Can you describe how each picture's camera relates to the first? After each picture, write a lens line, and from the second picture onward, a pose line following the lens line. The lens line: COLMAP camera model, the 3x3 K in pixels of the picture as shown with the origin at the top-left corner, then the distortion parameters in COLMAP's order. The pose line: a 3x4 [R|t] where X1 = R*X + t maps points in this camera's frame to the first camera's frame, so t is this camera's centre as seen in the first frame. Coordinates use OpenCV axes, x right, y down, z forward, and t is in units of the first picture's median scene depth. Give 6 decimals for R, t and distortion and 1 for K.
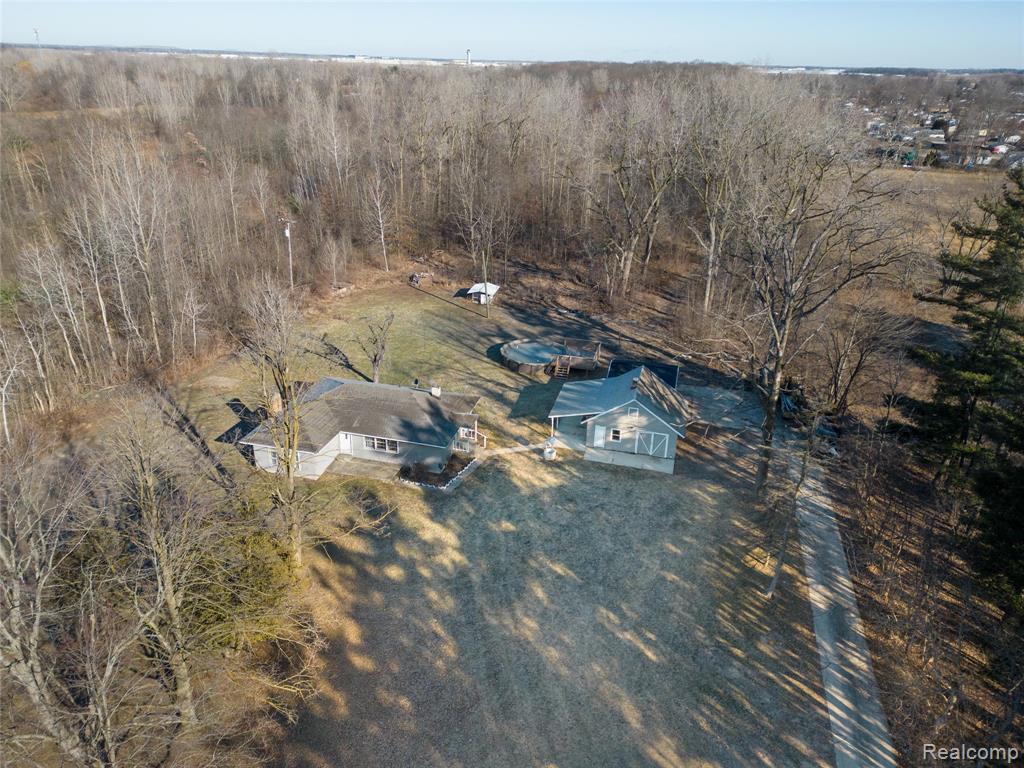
lens RADIAL K [[703.8, 0, 510.8], [0, 703.8, 394.6], [0, 0, 1]] dist [0.052731, -0.030976]
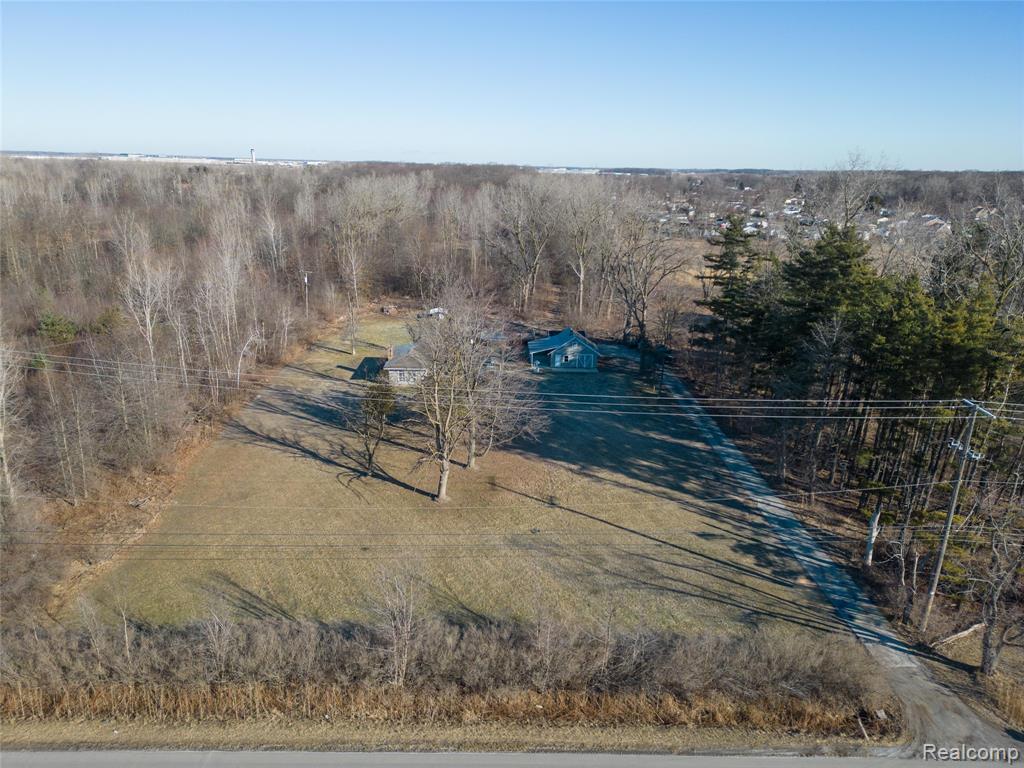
lens RADIAL K [[705.8, 0, 512.0], [0, 705.8, 384.0], [0, 0, 1]] dist [0.094359, -0.095744]
pose [[0.958996, -0.086009, 0.270056, -0.296121], [0.121570, 0.985565, -0.117820, 0.192645], [-0.256024, 0.145820, 0.955609, -0.442375]]
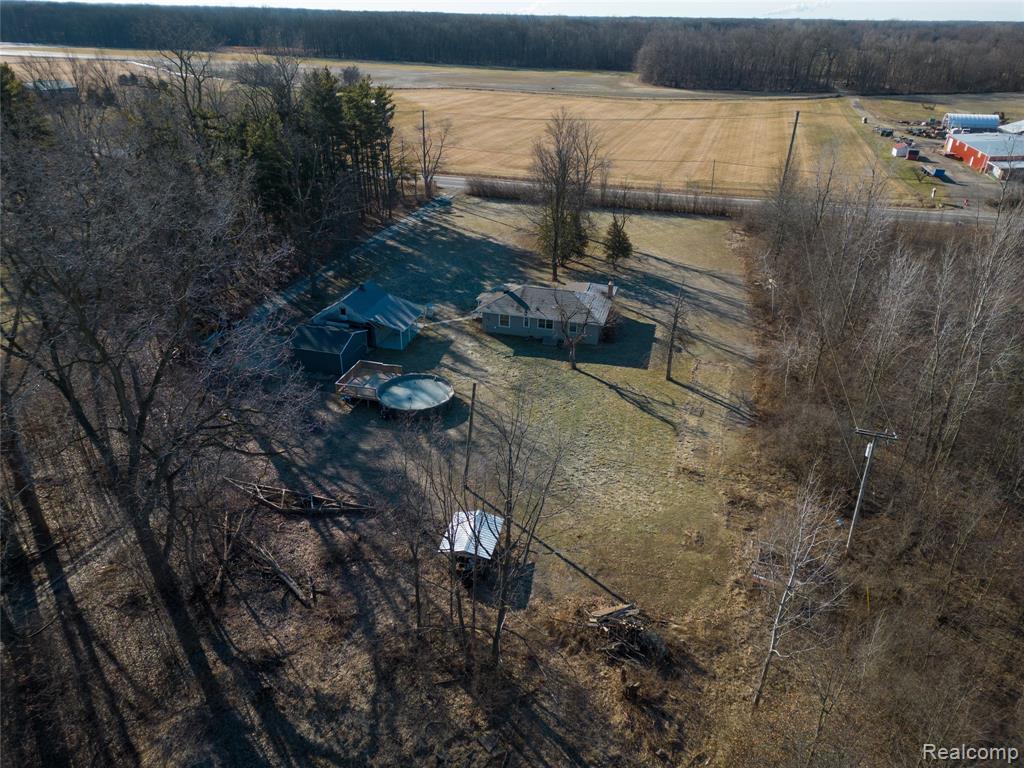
lens RADIAL K [[705.8, 0, 512.0], [0, 705.8, 384.0], [0, 0, 1]] dist [0.094359, -0.095744]
pose [[-0.999213, -0.028118, -0.027995, -0.048752], [-0.039316, 0.606518, 0.794097, -0.595298], [-0.005349, 0.794573, -0.607146, 1.175178]]
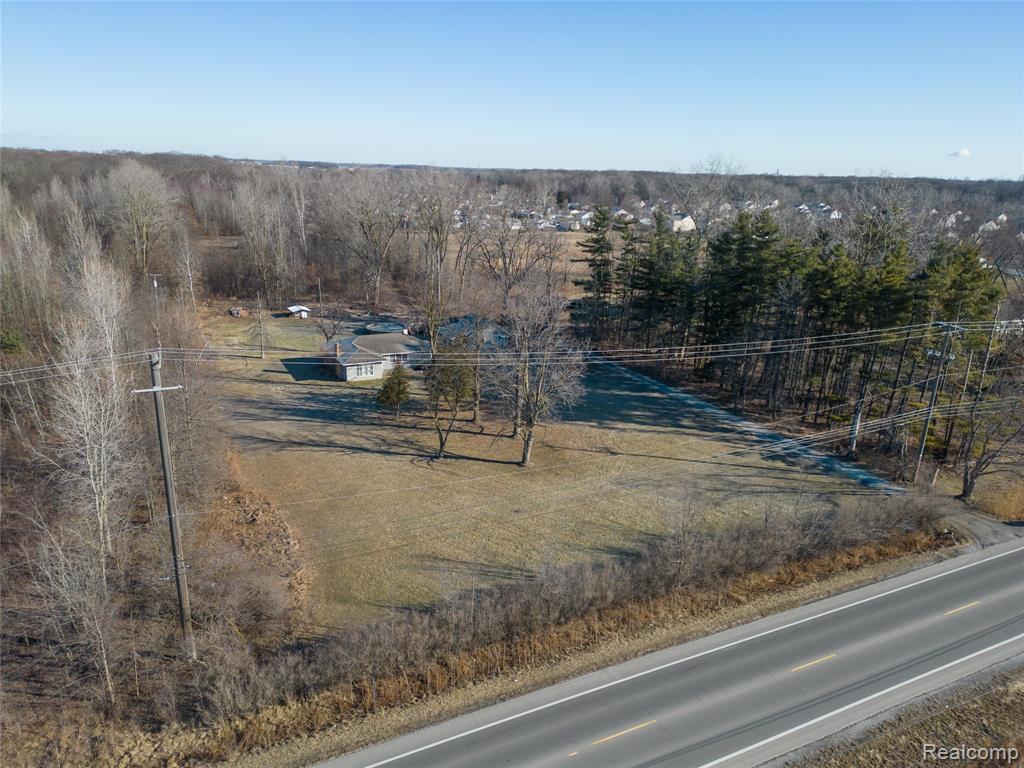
lens RADIAL K [[705.8, 0, 512.0], [0, 705.8, 384.0], [0, 0, 1]] dist [0.094359, -0.095744]
pose [[0.738163, -0.193823, 0.646179, -0.660655], [0.272387, 0.961922, -0.022631, 0.144731], [-0.617188, 0.192716, 0.762850, -0.340032]]
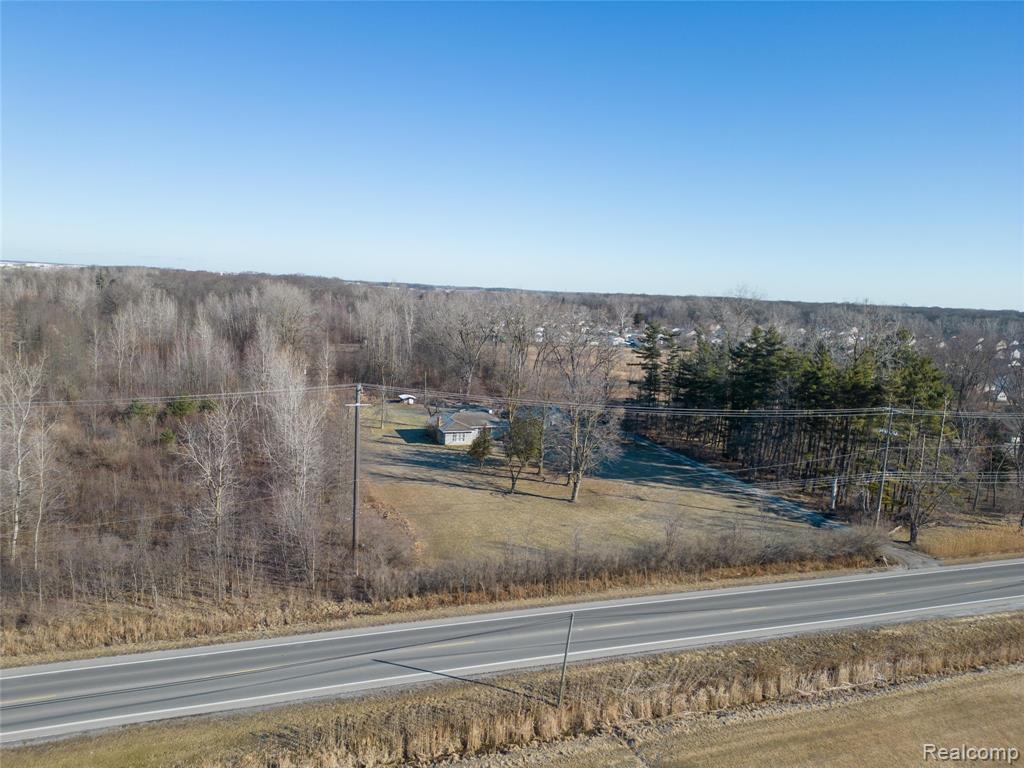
lens RADIAL K [[705.8, 0, 512.0], [0, 705.8, 384.0], [0, 0, 1]] dist [0.094359, -0.095744]
pose [[0.813380, -0.058299, 0.578804, -0.830266], [0.216565, 0.953795, -0.208264, 0.244069], [-0.539919, 0.294746, 0.788424, -0.559585]]
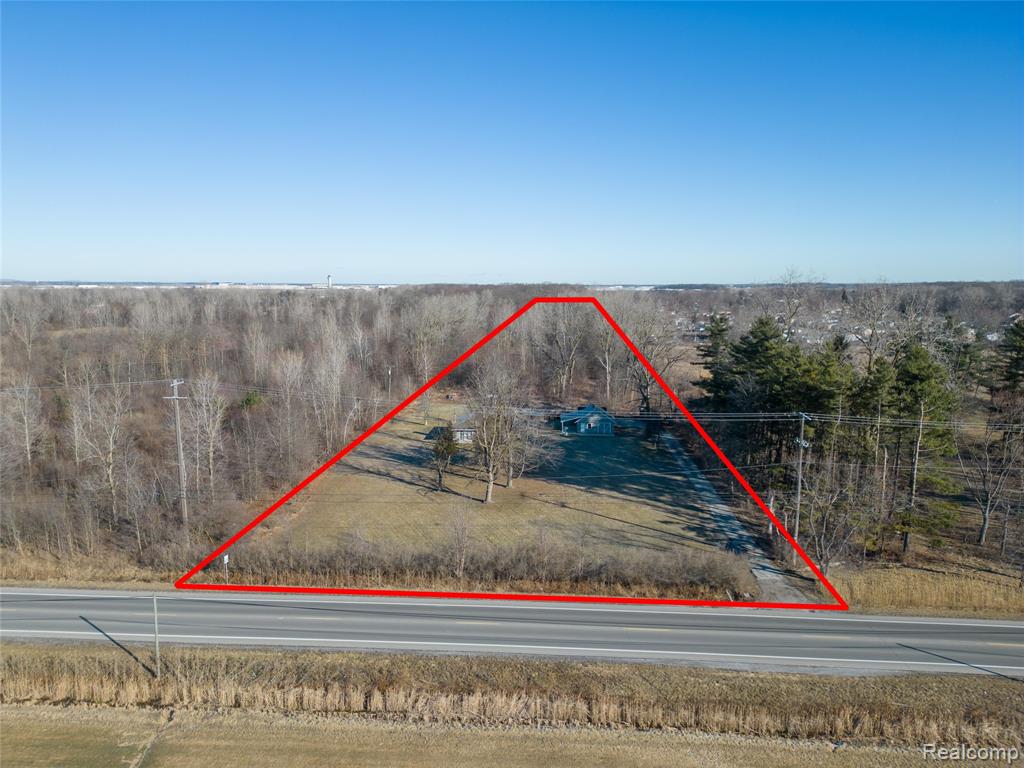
lens RADIAL K [[705.8, 0, 512.0], [0, 705.8, 384.0], [0, 0, 1]] dist [0.094359, -0.095744]
pose [[0.978617, -0.050533, 0.199387, -0.342637], [0.106668, 0.953501, -0.281883, 0.335945], [-0.175871, 0.297124, 0.938502, -0.741092]]
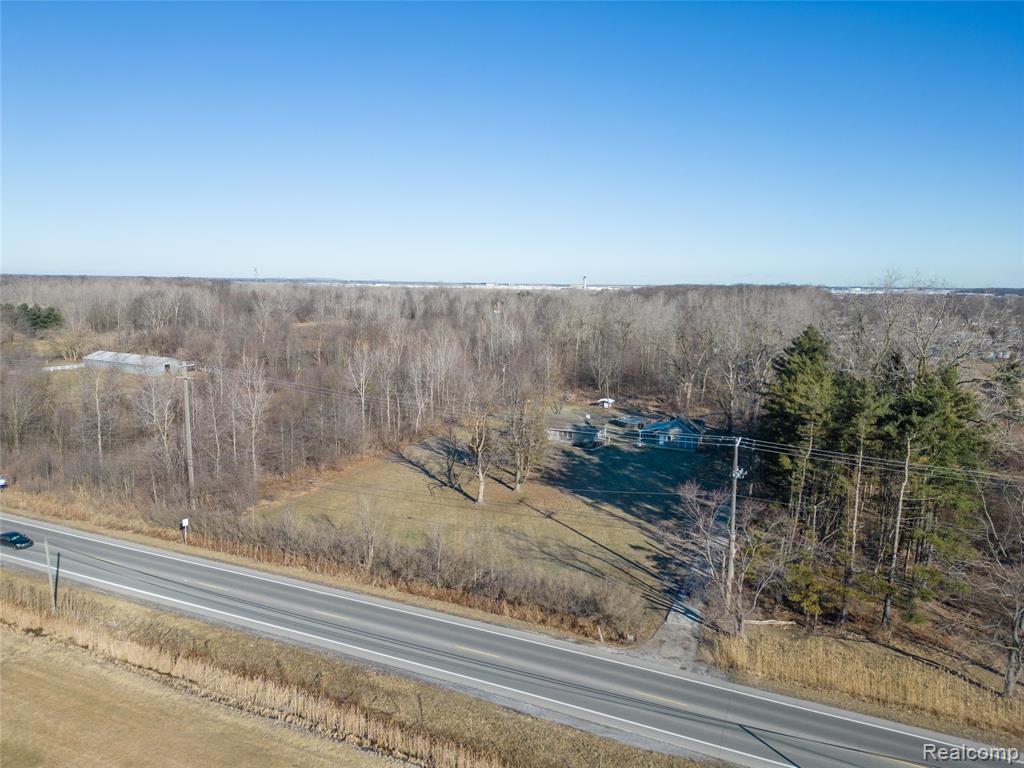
lens RADIAL K [[705.8, 0, 512.0], [0, 705.8, 384.0], [0, 0, 1]] dist [0.094359, -0.095744]
pose [[0.988112, 0.011507, -0.153305, 0.001426], [-0.056426, 0.954744, -0.292027, 0.336899], [0.143006, 0.297205, 0.944043, -0.723302]]
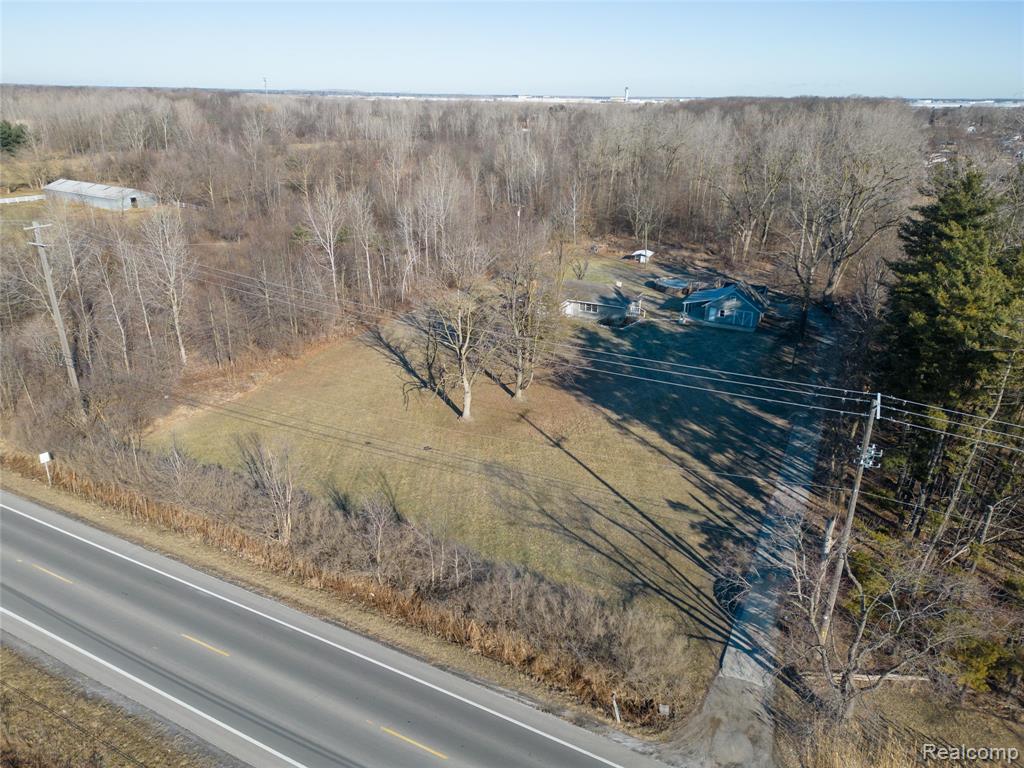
lens RADIAL K [[709.8, 0, 513.6], [0, 709.8, 387.6], [0, 0, 1]] dist [0.057515, -0.038498]
pose [[0.980486, 0.064832, -0.185590, -0.008986], [-0.074940, 0.996034, -0.047970, 0.211991], [0.181744, 0.060942, 0.981456, -0.469910]]
